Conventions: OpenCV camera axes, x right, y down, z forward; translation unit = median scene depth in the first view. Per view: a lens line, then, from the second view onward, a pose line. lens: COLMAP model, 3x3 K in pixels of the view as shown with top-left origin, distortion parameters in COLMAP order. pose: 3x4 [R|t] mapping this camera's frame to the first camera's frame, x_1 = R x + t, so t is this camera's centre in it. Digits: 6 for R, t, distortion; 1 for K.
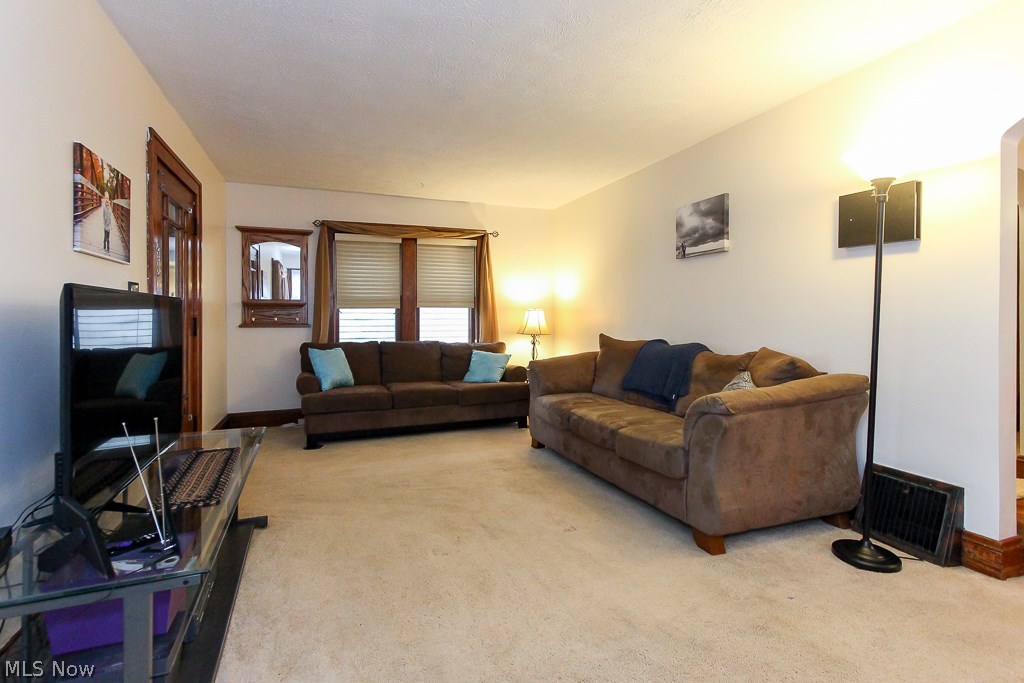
lens RADIAL K [[481.4, 0, 500.7], [0, 481.4, 320.2], [0, 0, 1]] dist [0.002059, 0.000698]
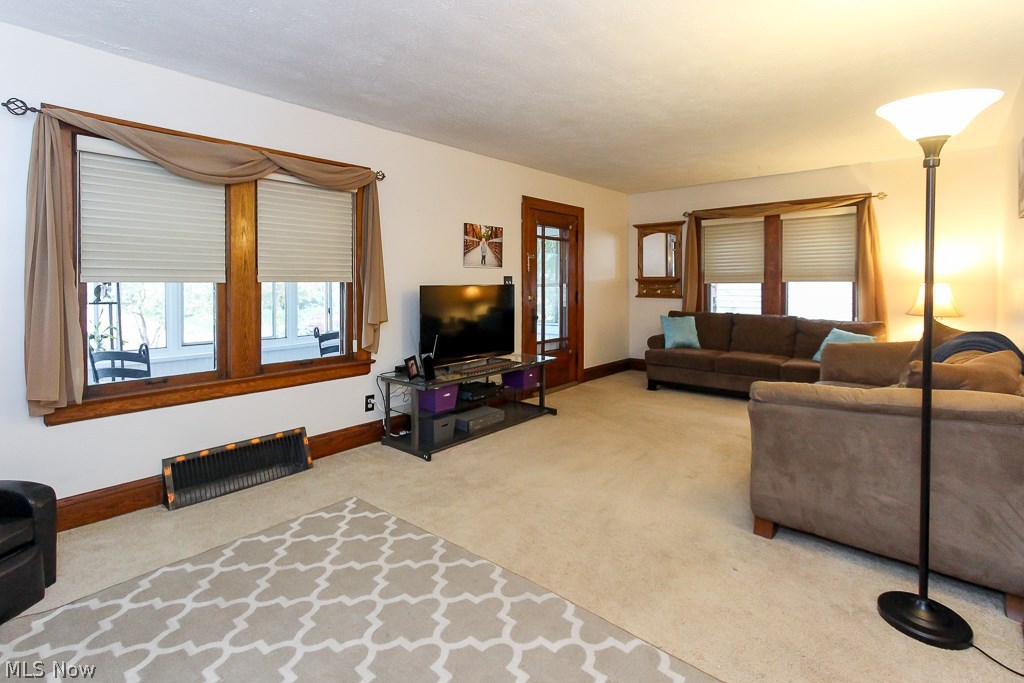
lens RADIAL K [[479.0, 0, 508.4], [0, 479.0, 284.3], [0, 0, 1]] dist [-0.000455, -0.000005]
pose [[0.473044, 0.004483, -0.881027, 0.724183], [-0.005857, 0.999981, 0.001944, -0.033162], [0.881019, 0.004241, 0.473061, 0.024936]]
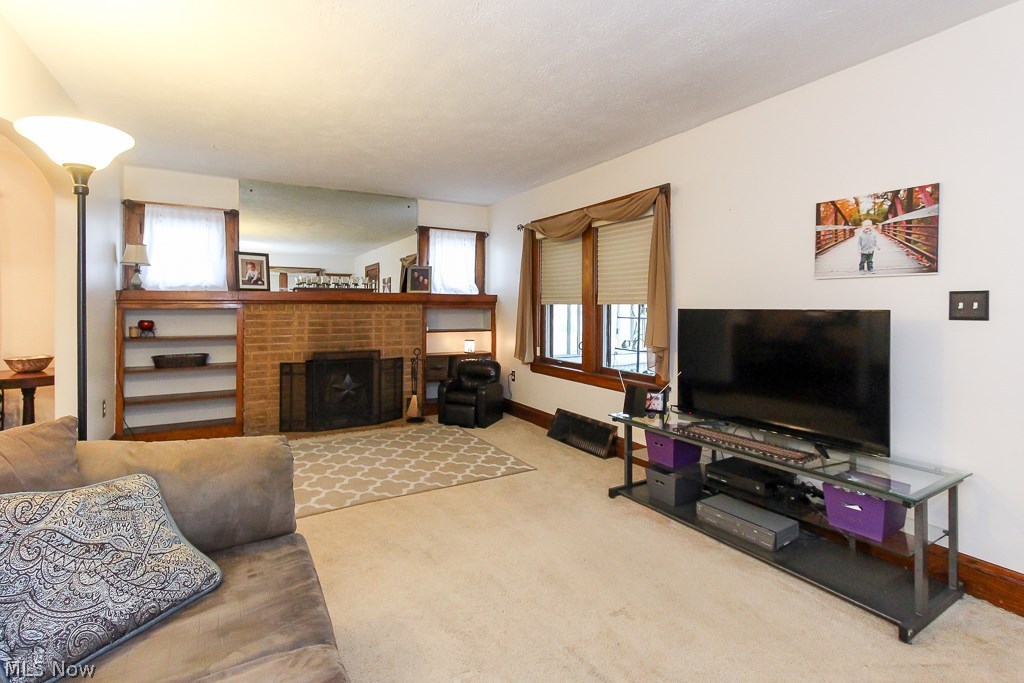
lens RADIAL K [[481.4, 0, 500.7], [0, 481.4, 320.2], [0, 0, 1]] dist [0.002059, 0.000698]
pose [[-0.983873, -0.000531, -0.178866, 0.159256], [-0.007088, 0.999326, 0.036023, -0.035423], [0.178726, 0.036710, -0.983214, 1.191489]]
